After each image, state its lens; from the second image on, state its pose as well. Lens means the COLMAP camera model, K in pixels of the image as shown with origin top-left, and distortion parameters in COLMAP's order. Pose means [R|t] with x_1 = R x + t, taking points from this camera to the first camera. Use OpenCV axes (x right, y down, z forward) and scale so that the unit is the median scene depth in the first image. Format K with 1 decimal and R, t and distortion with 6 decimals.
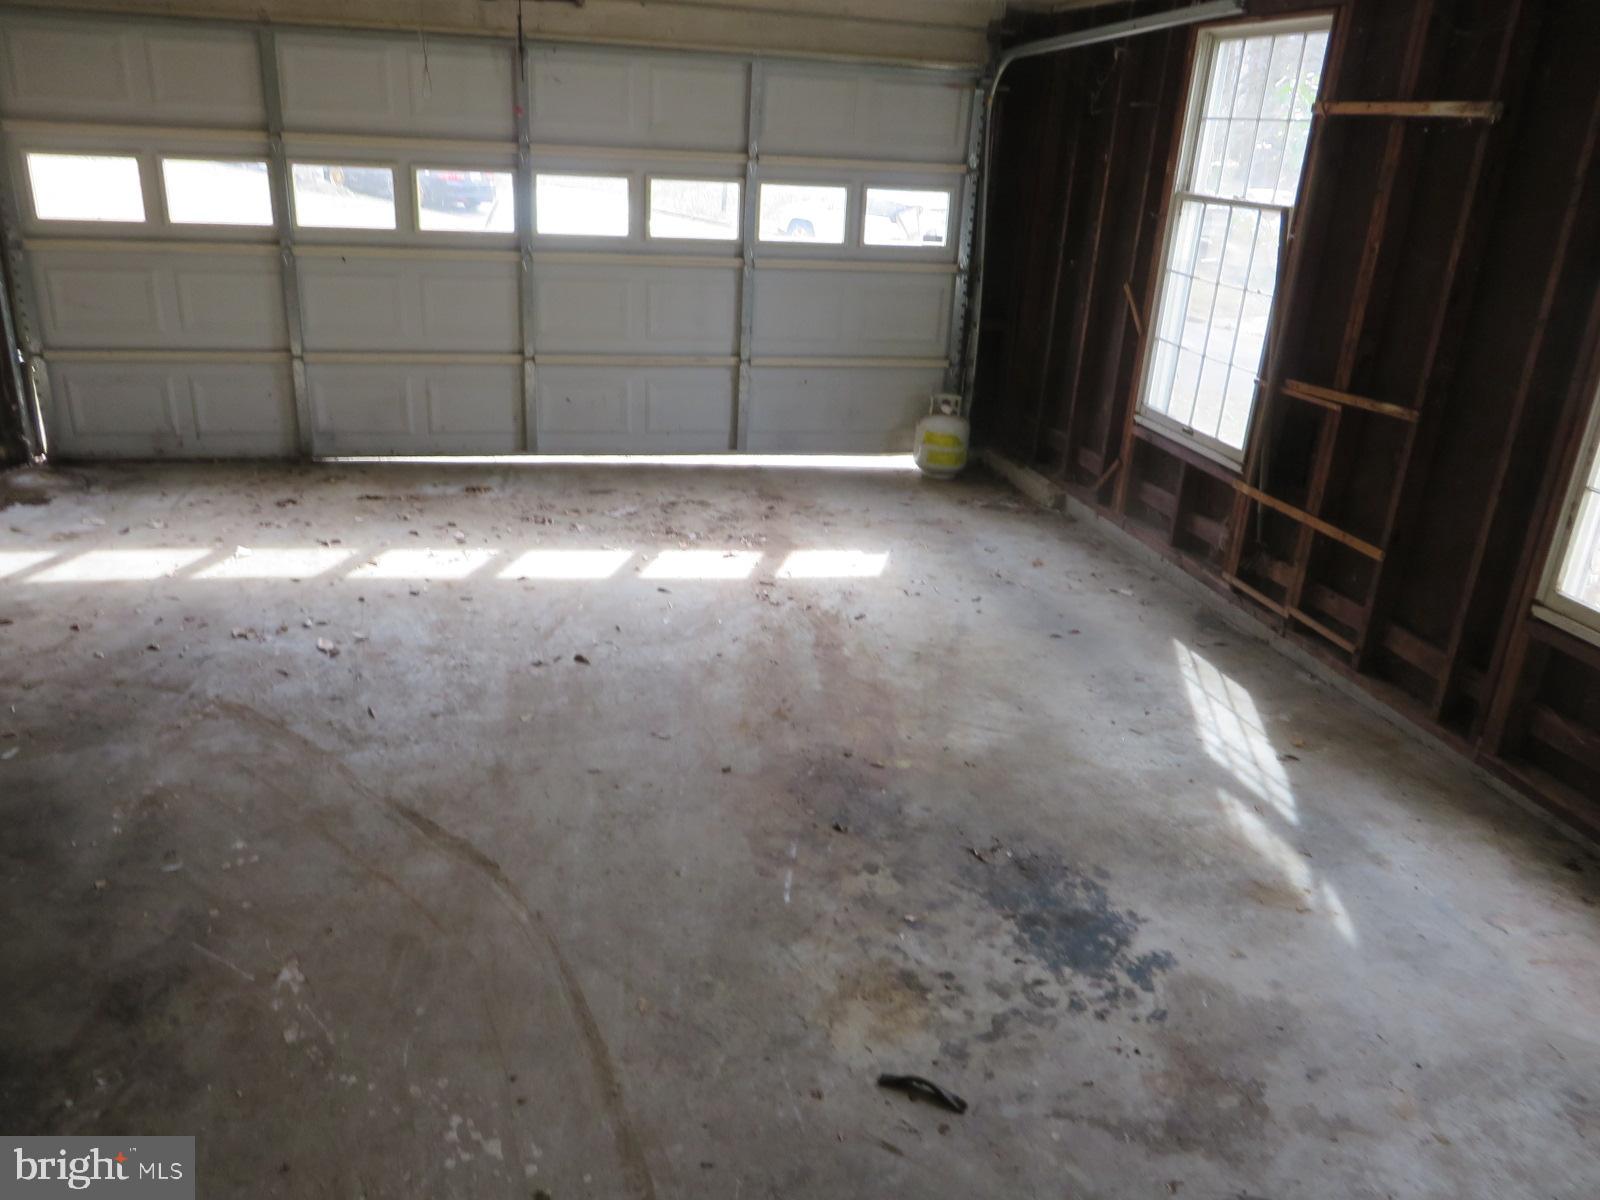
lens RADIAL K [[1195.1, 0, 790.1], [0, 1195.1, 602.4], [0, 0, 1]] dist [-0.012817, -0.008190]
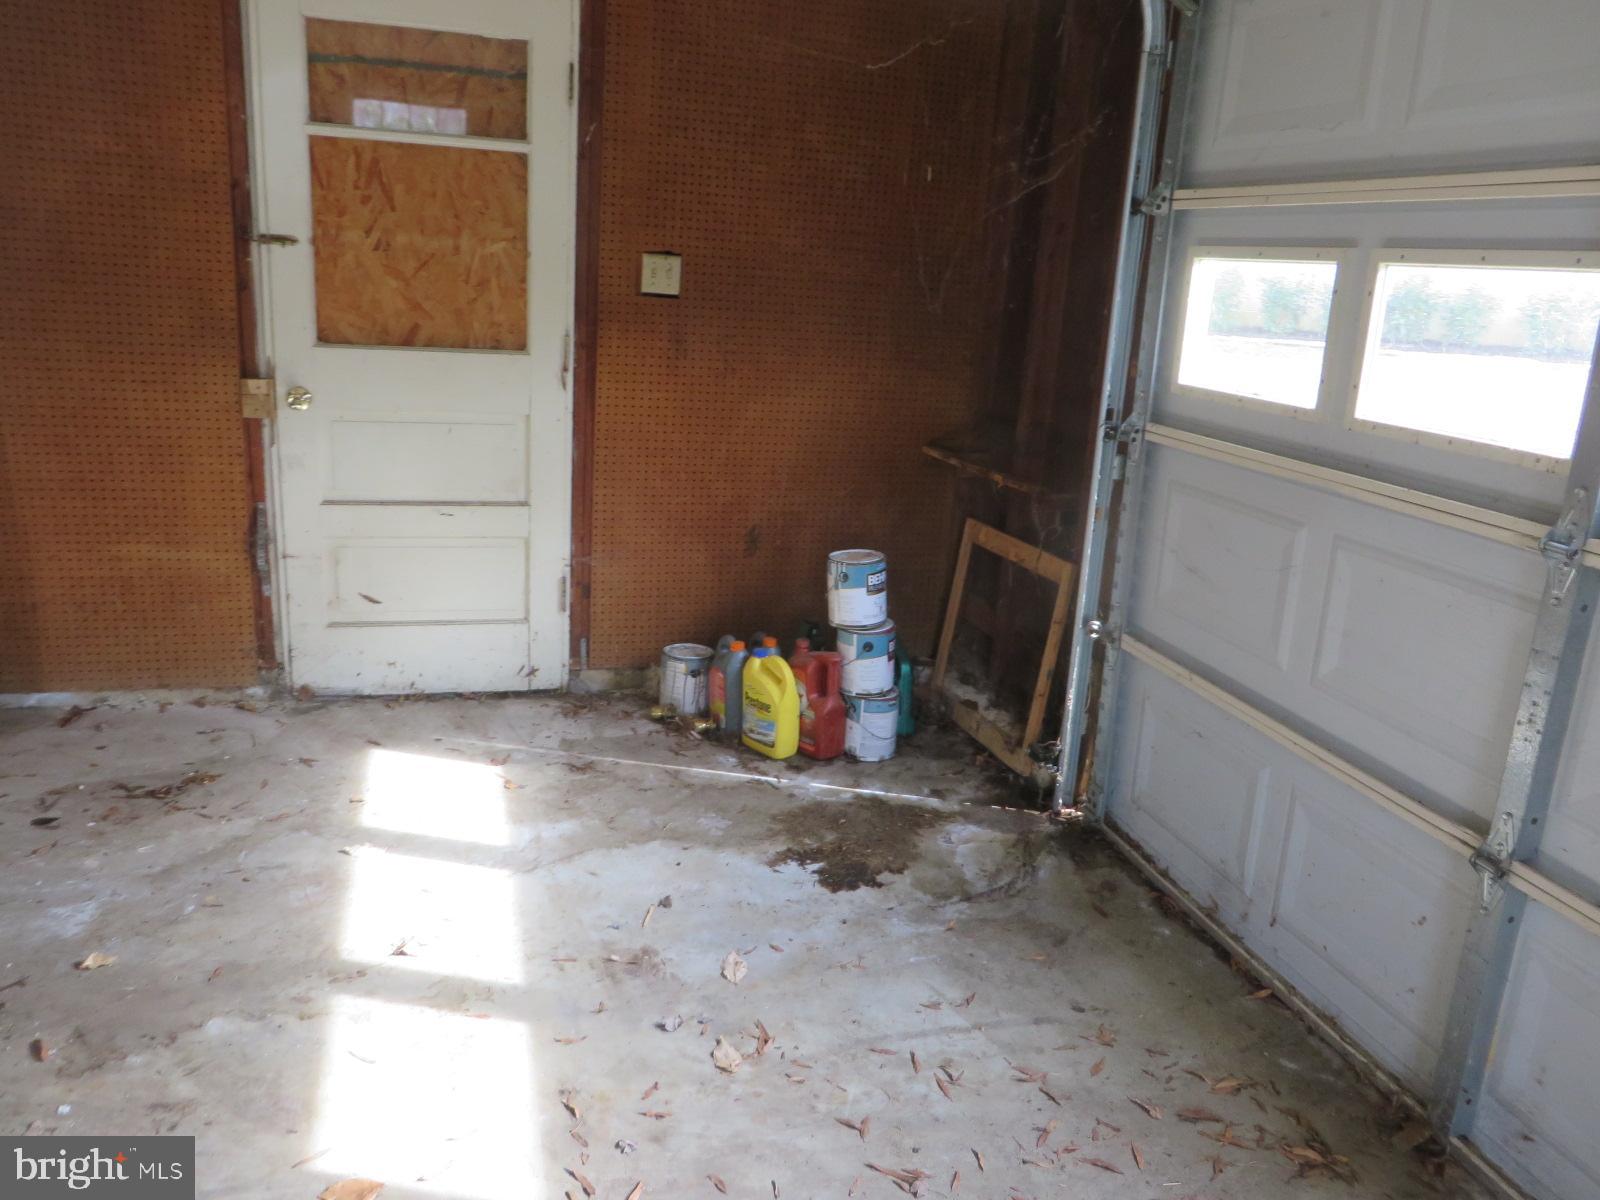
lens RADIAL K [[1195.1, 0, 790.1], [0, 1195.1, 602.4], [0, 0, 1]] dist [-0.012817, -0.008190]
pose [[0.070096, 0.226280, -0.971537, -0.145148], [-0.419826, 0.890170, 0.177039, -0.261574], [0.904894, 0.395467, 0.157396, 0.805326]]
